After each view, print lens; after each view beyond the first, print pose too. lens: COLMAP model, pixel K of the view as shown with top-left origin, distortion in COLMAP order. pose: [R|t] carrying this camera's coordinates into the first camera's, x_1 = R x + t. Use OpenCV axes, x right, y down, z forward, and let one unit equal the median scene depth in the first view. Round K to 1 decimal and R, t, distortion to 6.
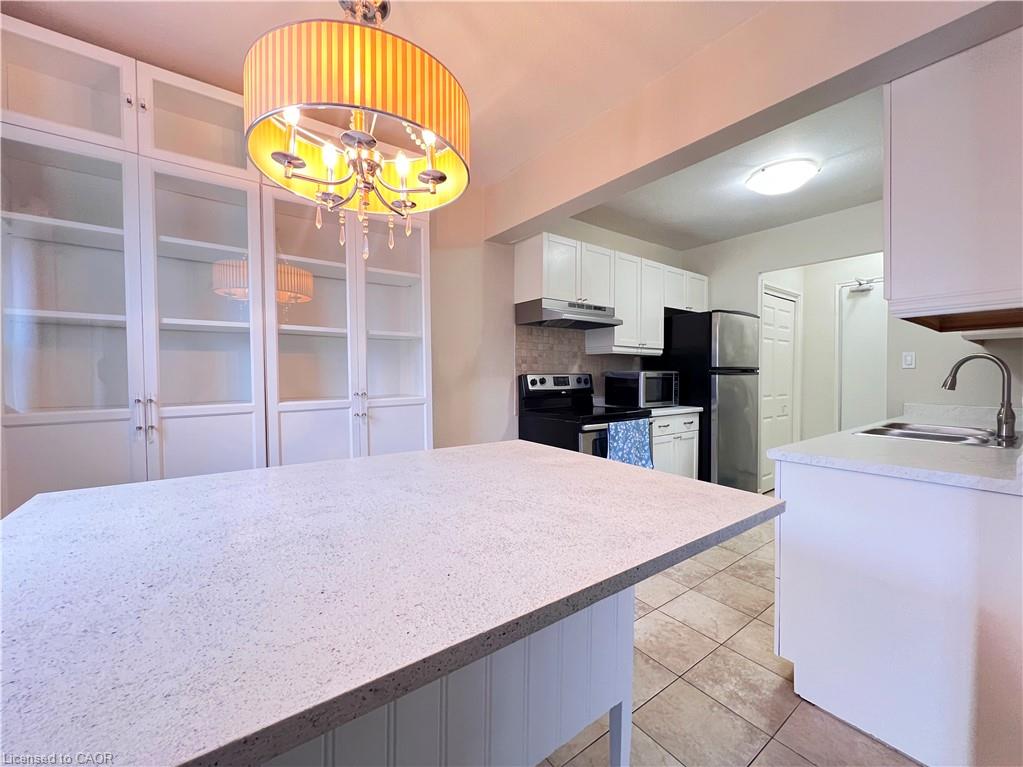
lens RADIAL K [[411.0, 0, 509.3], [0, 411.0, 380.1], [0, 0, 1]] dist [-0.000263, -0.000089]
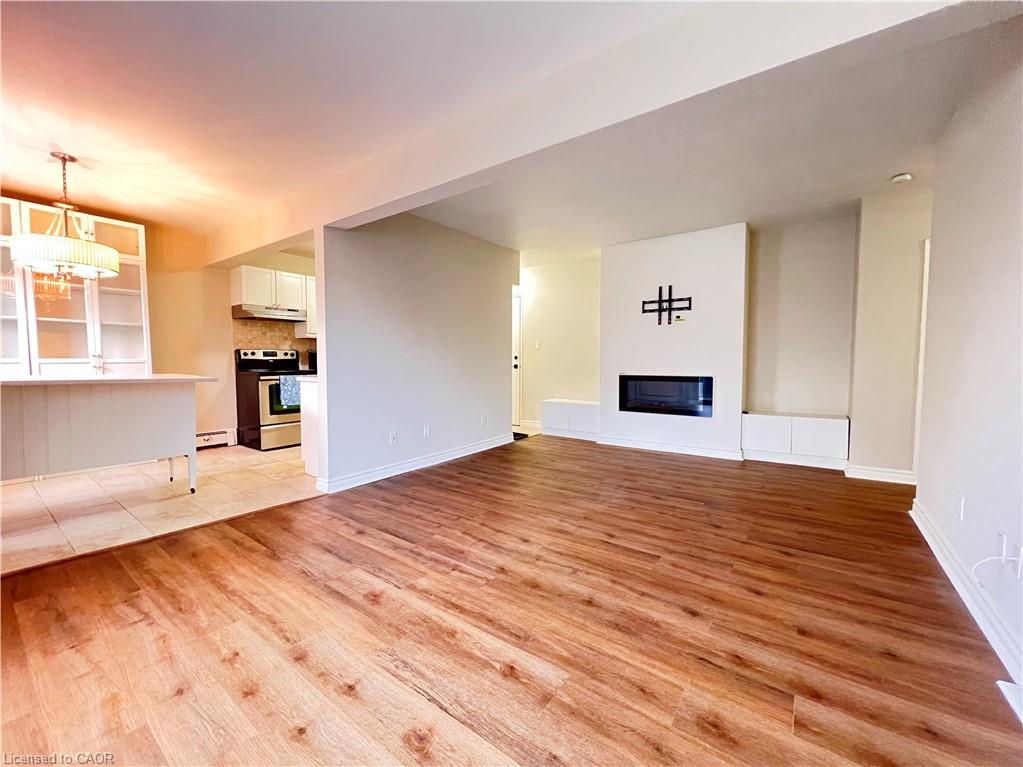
lens RADIAL K [[411.0, 0, 512.5], [0, 411.0, 384.3], [0, 0, 1]] dist [-0.000263, -0.000089]
pose [[0.957614, -0.011655, 0.287820, 0.605729], [0.000329, 0.999225, 0.039367, 0.061359], [-0.288056, -0.037604, 0.956875, -0.890981]]
